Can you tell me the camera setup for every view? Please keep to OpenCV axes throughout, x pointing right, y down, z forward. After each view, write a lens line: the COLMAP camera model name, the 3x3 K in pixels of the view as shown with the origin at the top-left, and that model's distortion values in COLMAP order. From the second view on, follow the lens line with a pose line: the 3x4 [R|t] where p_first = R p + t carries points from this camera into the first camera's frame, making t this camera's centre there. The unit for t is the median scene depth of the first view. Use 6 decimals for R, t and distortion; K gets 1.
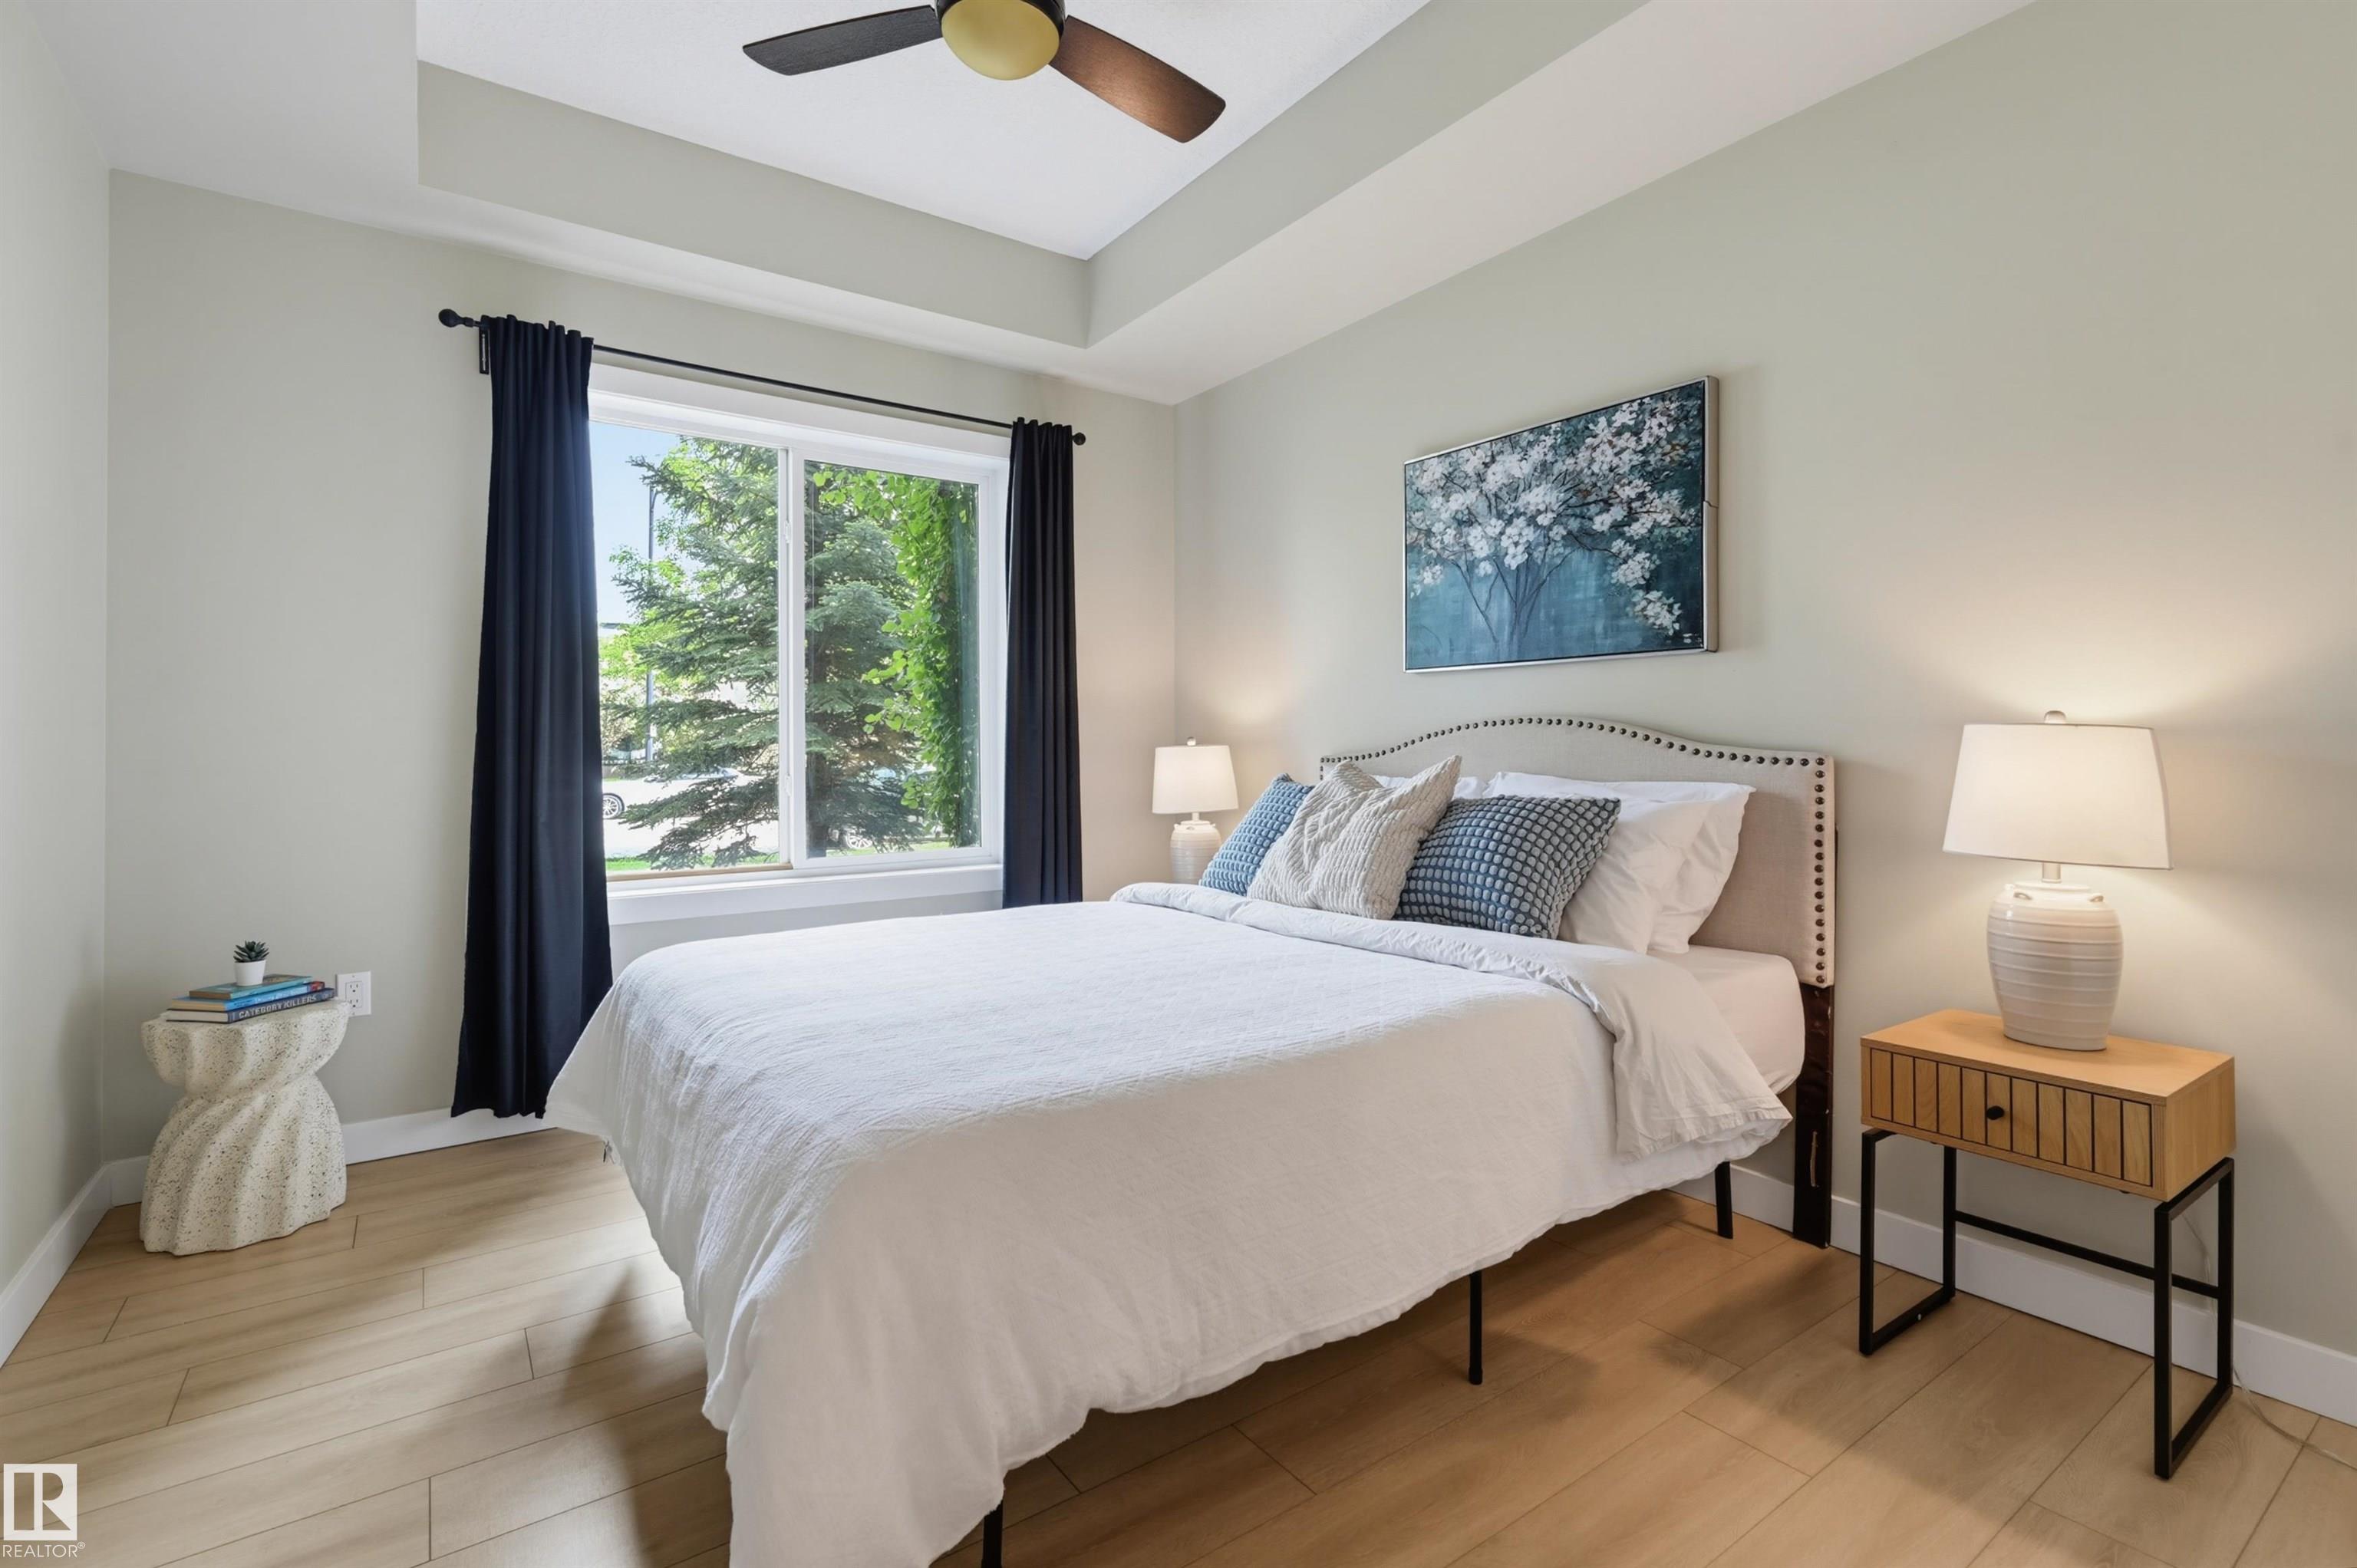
lens RADIAL K [[1049.8, 0, 1201.3], [0, 1049.8, 736.6], [0, 0, 1]] dist [-0.001543, 0.002193]
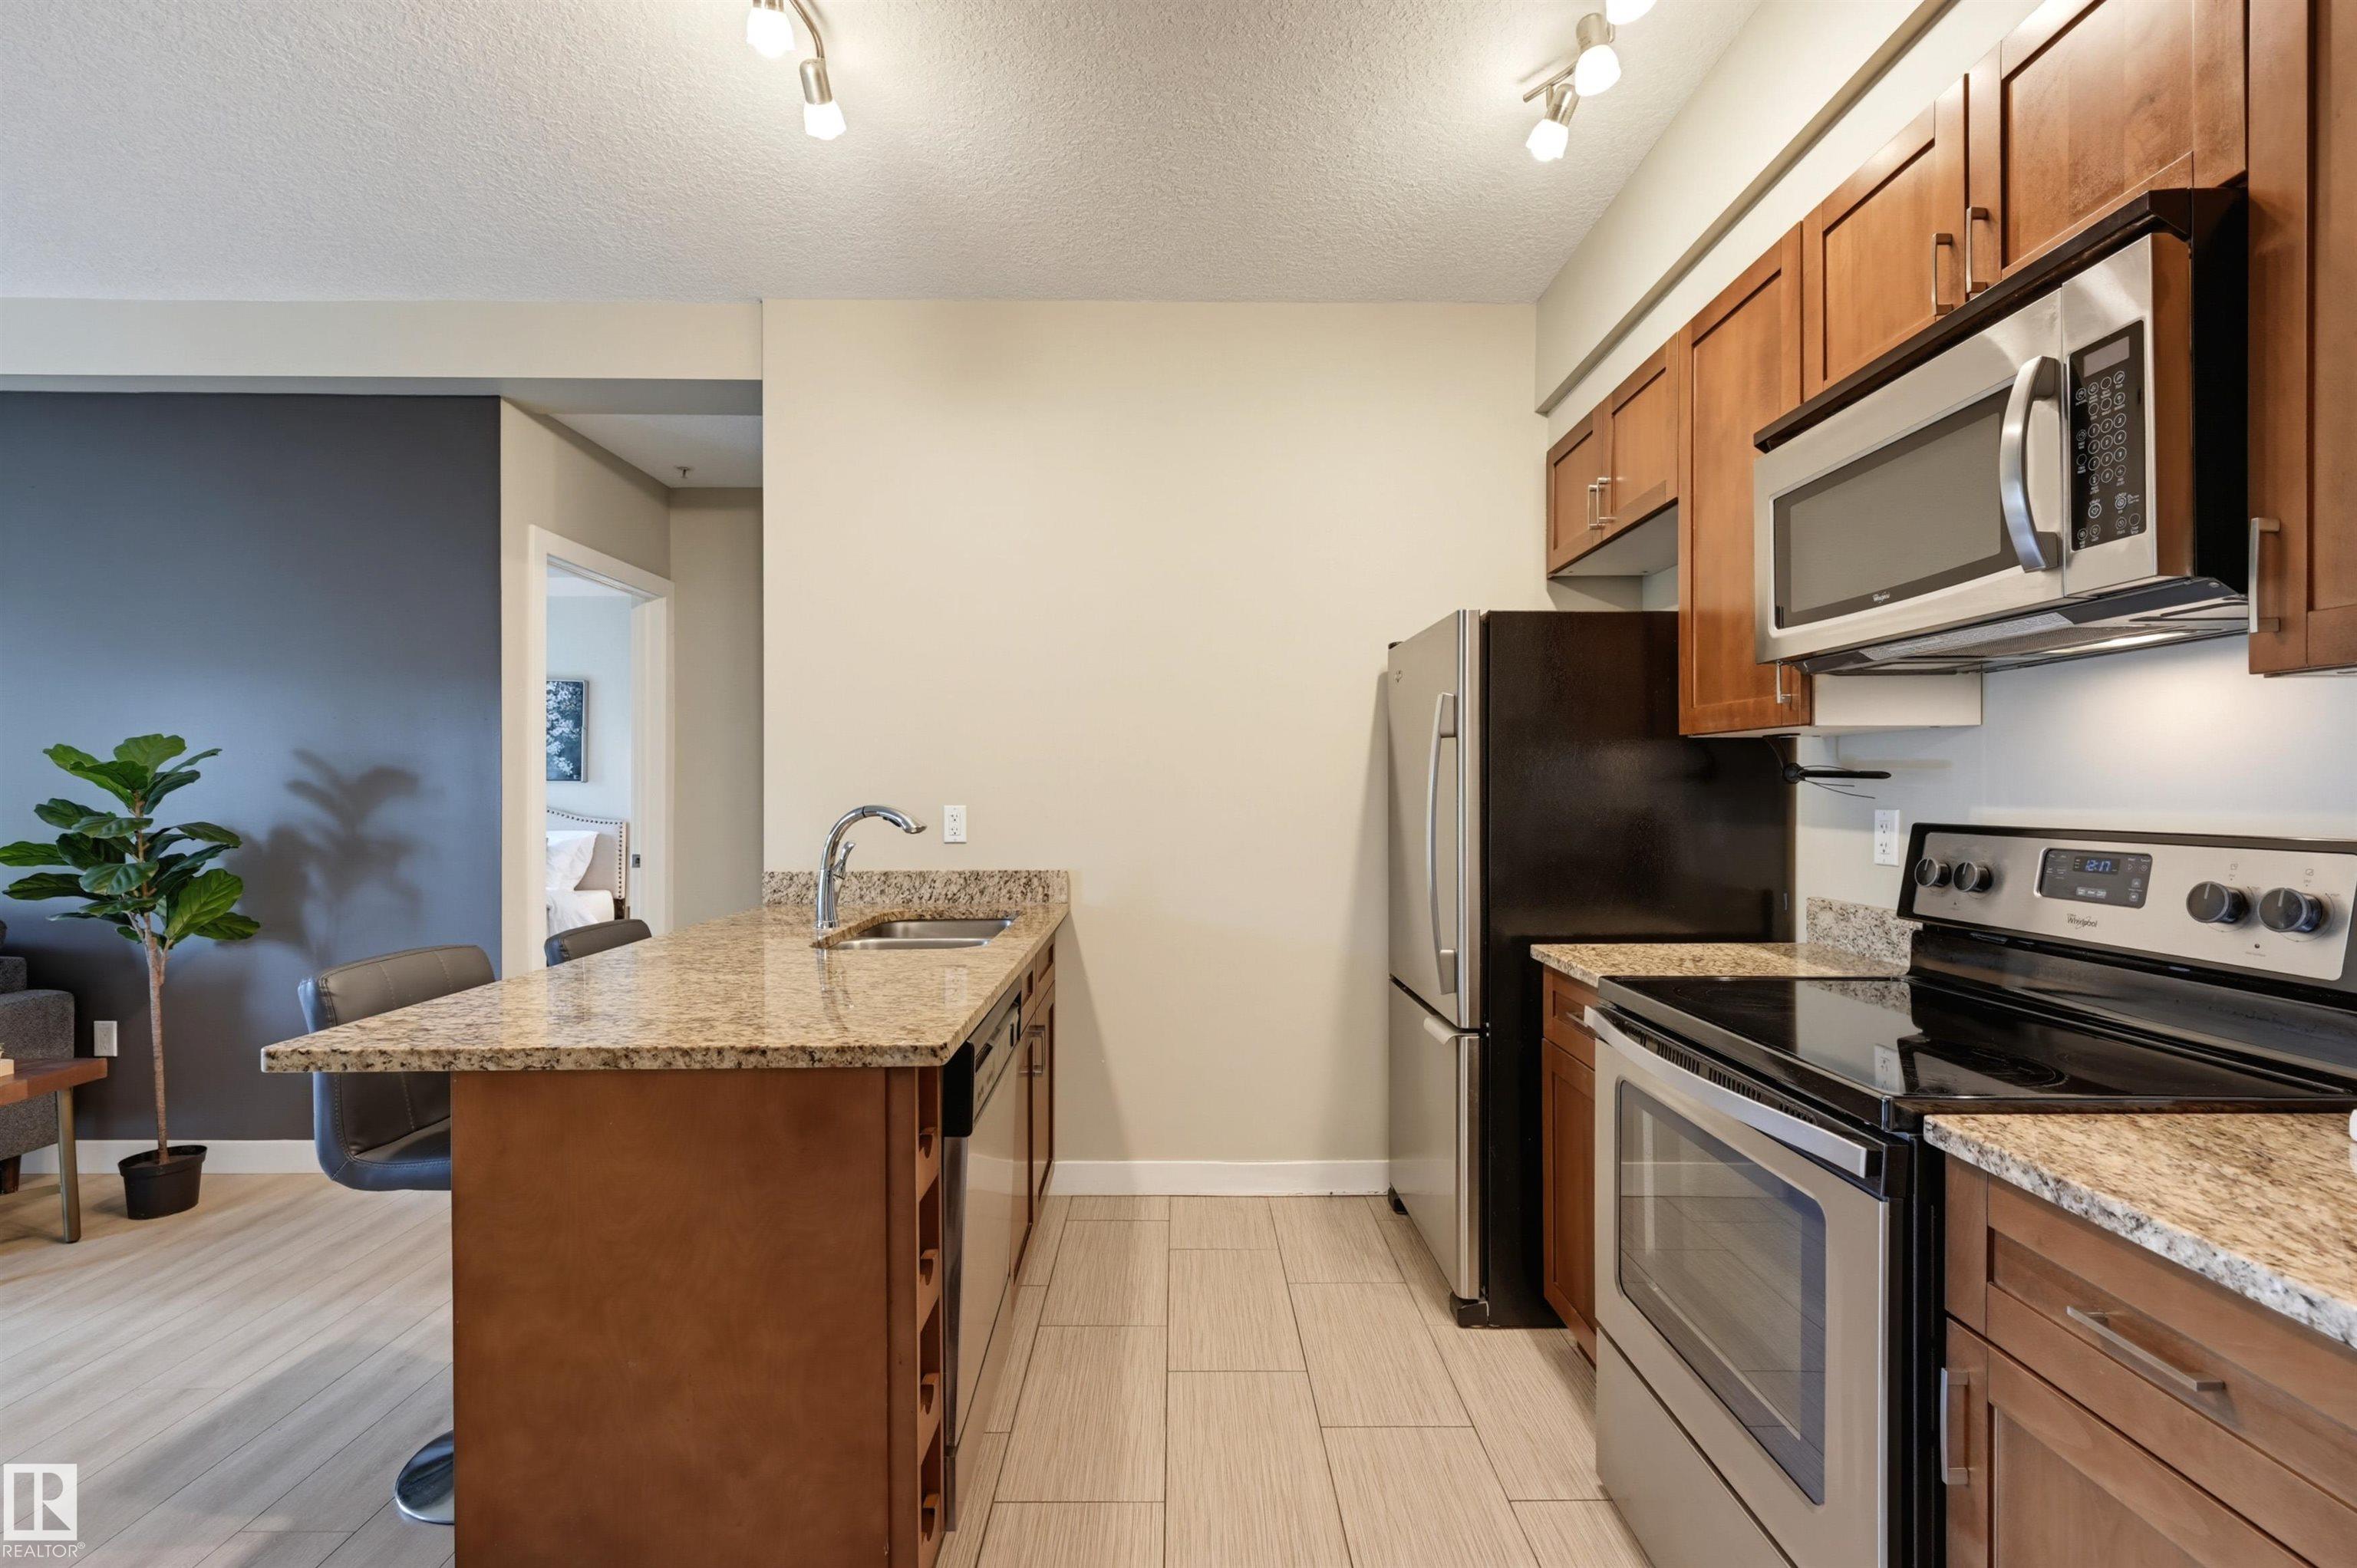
lens RADIAL K [[1049.8, 0, 1184.2], [0, 1049.8, 791.6], [0, 0, 1]] dist [-0.001543, 0.002193]
pose [[0.587695, 0.007828, 0.809045, -0.762584], [-0.013083, 0.999914, -0.000171, -0.074556], [-0.808977, -0.010484, 0.587747, -1.768229]]
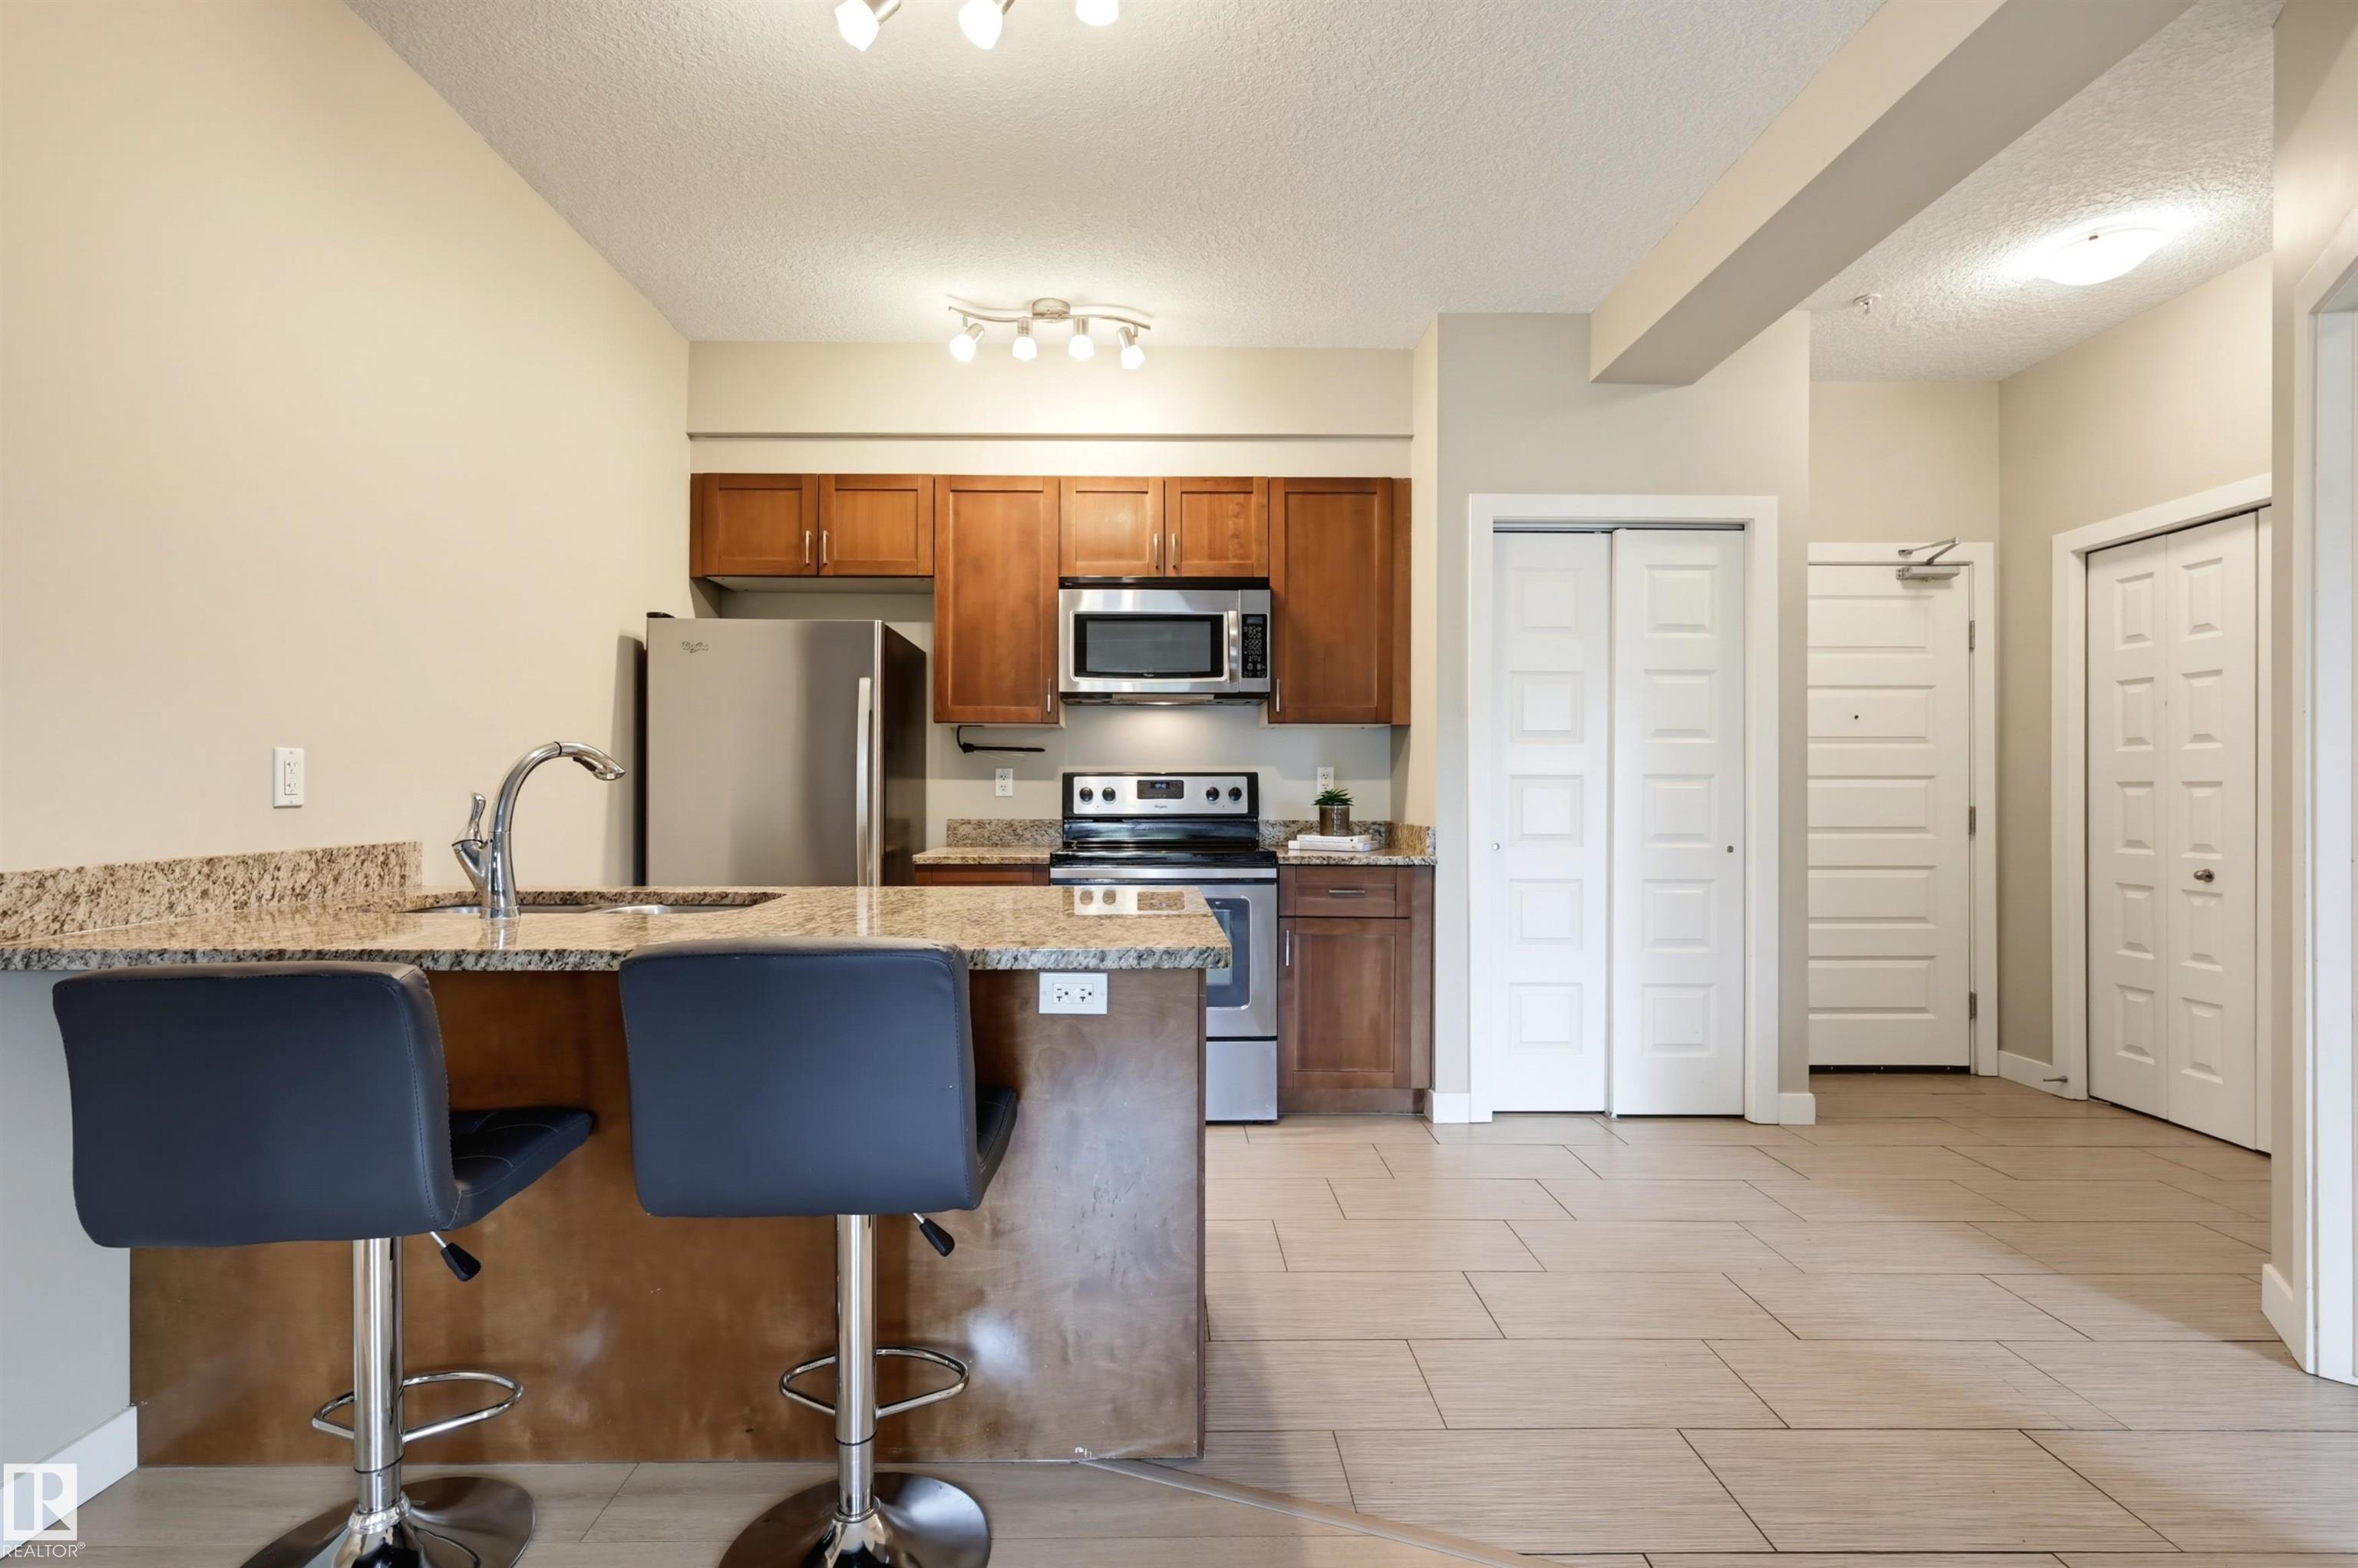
lens RADIAL K [[1050.3, 0, 1164.9], [0, 1050.3, 796.3], [0, 0, 1]] dist [-0.001543, 0.002193]
pose [[-0.814742, 0.004933, 0.579803, -0.916160], [0.000690, 0.999971, -0.007539, -0.007964], [-0.579824, -0.005742, -0.814722, -0.479464]]
